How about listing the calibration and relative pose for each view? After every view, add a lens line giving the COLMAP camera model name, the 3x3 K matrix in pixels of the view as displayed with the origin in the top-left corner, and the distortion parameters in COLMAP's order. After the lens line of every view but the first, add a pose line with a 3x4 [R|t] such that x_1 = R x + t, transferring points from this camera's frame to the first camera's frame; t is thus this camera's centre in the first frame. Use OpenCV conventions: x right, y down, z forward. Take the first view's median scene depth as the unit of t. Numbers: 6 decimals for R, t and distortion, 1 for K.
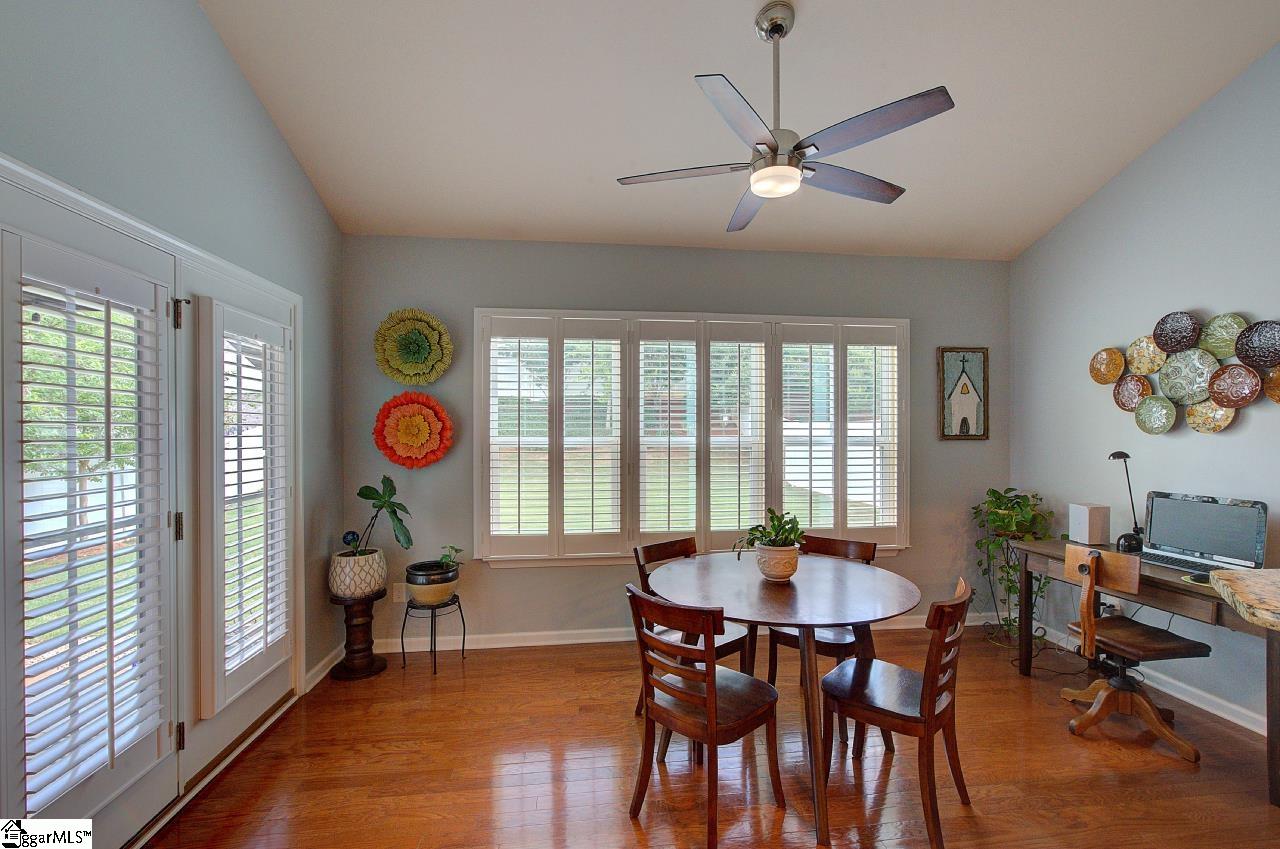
lens RADIAL K [[548.6, 0, 648.9], [0, 548.6, 435.9], [0, 0, 1]] dist [0.001295, 0.000426]
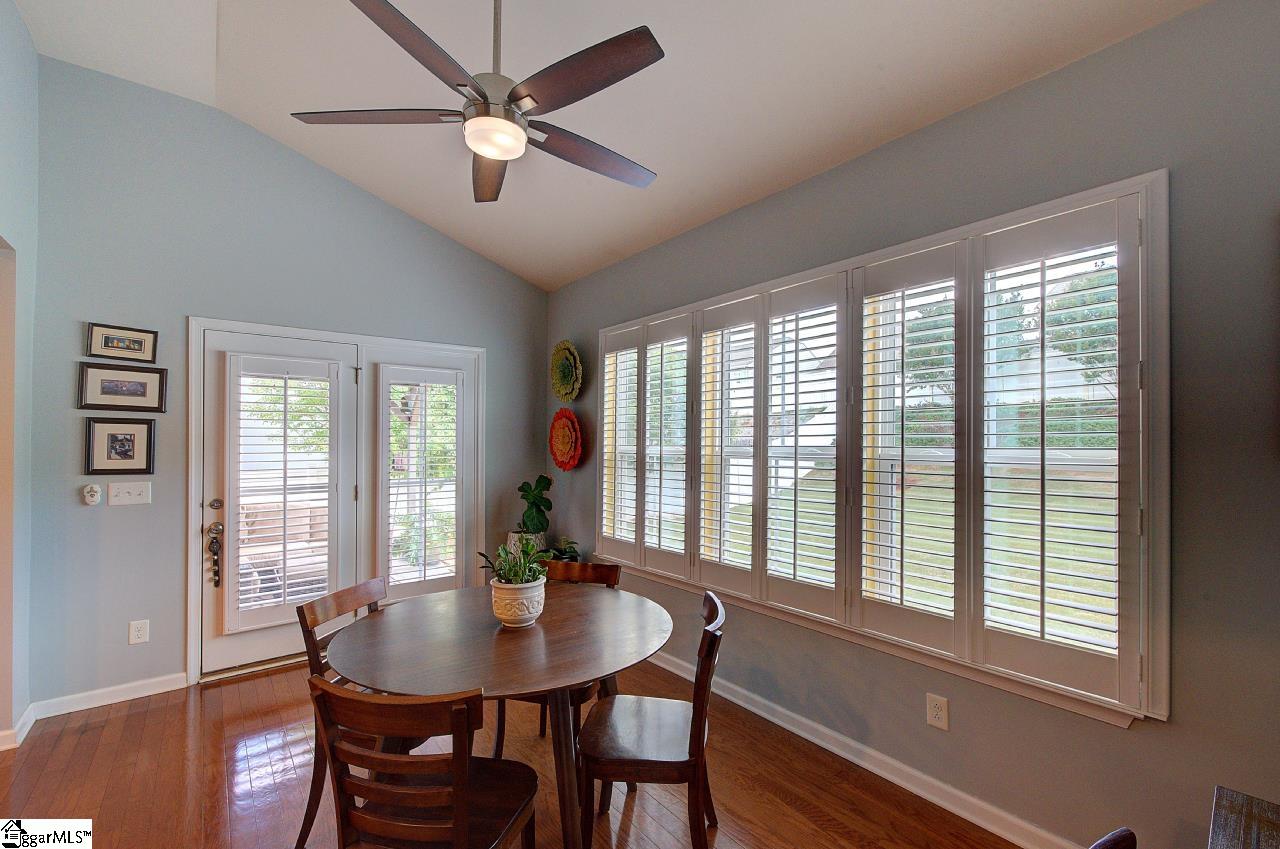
lens RADIAL K [[568.6, 0, 644.1], [0, 568.6, 436.9], [0, 0, 1]] dist [-0.000259, 0.000182]
pose [[0.502192, -0.006237, -0.864734, 0.729362], [-0.006892, 0.999913, -0.011214, -0.002305], [0.864729, 0.011591, 0.502105, 0.498795]]
